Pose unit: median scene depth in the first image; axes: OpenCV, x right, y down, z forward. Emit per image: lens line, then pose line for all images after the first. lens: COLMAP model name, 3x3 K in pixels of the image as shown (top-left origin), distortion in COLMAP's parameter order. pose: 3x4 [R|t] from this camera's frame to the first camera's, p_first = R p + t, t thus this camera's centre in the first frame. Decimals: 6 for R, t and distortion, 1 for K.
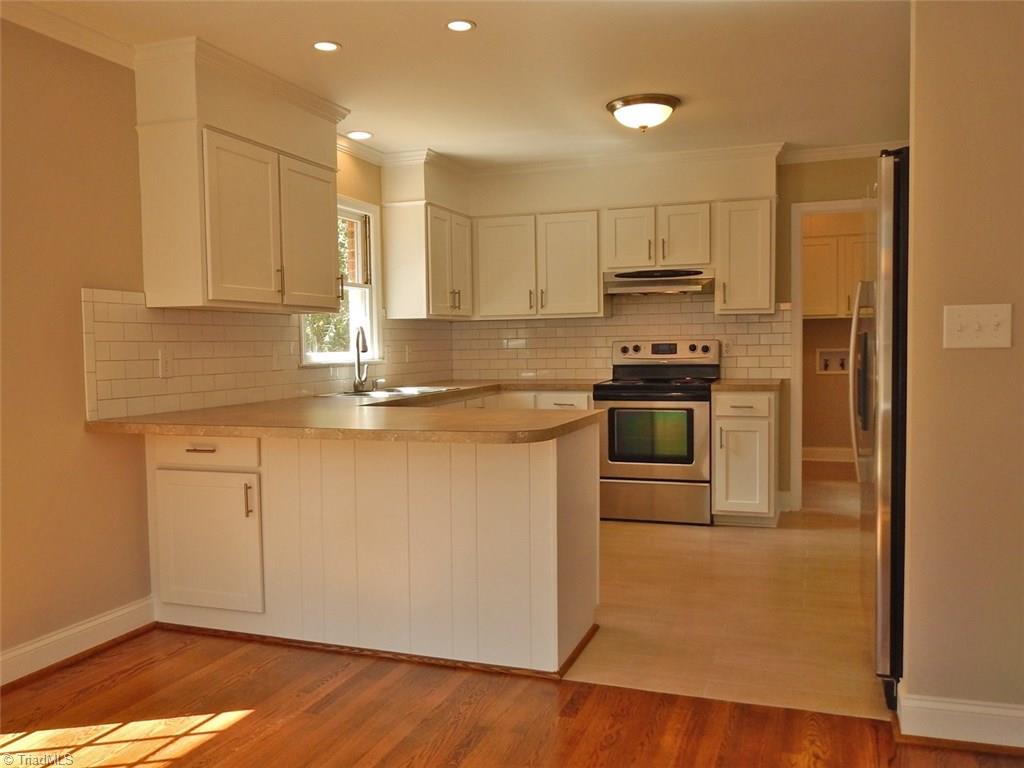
lens RADIAL K [[838.5, 0, 516.0], [0, 838.5, 389.6], [0, 0, 1]] dist [-0.003662, -0.017670]
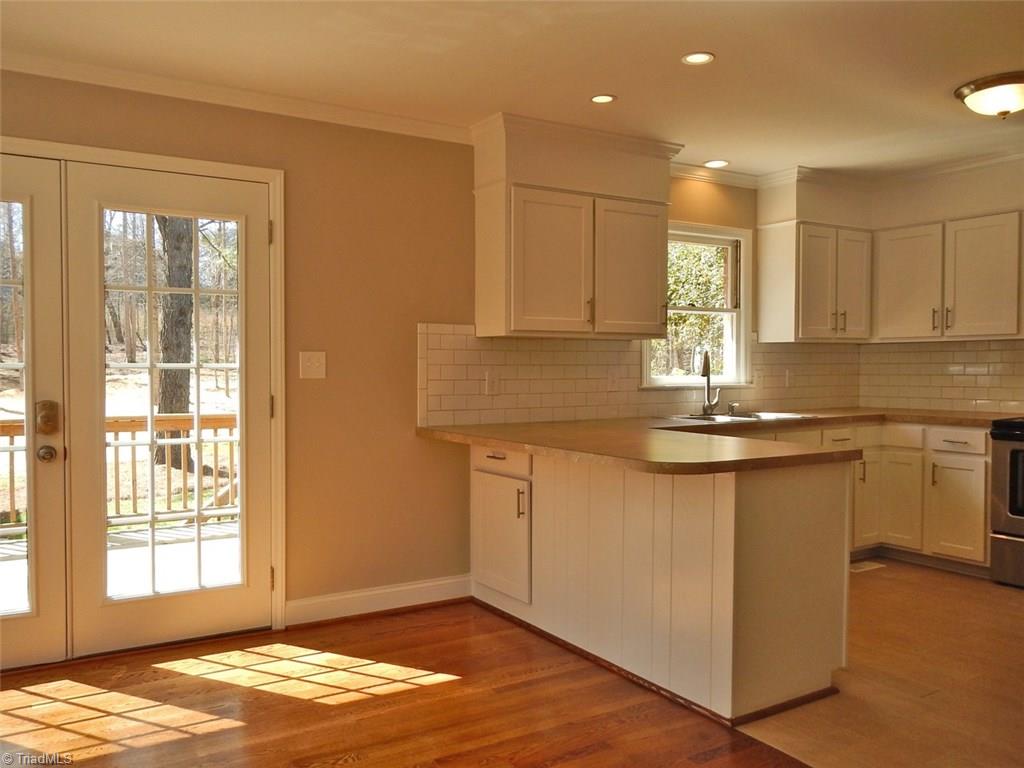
lens RADIAL K [[838.5, 0, 516.1], [0, 838.5, 391.7], [0, 0, 1]] dist [-0.003662, -0.017670]
pose [[0.783865, 0.030881, -0.620163, 0.365234], [-0.042658, 0.999081, -0.004168, -0.016133], [0.619464, 0.029722, 0.784462, 0.078858]]
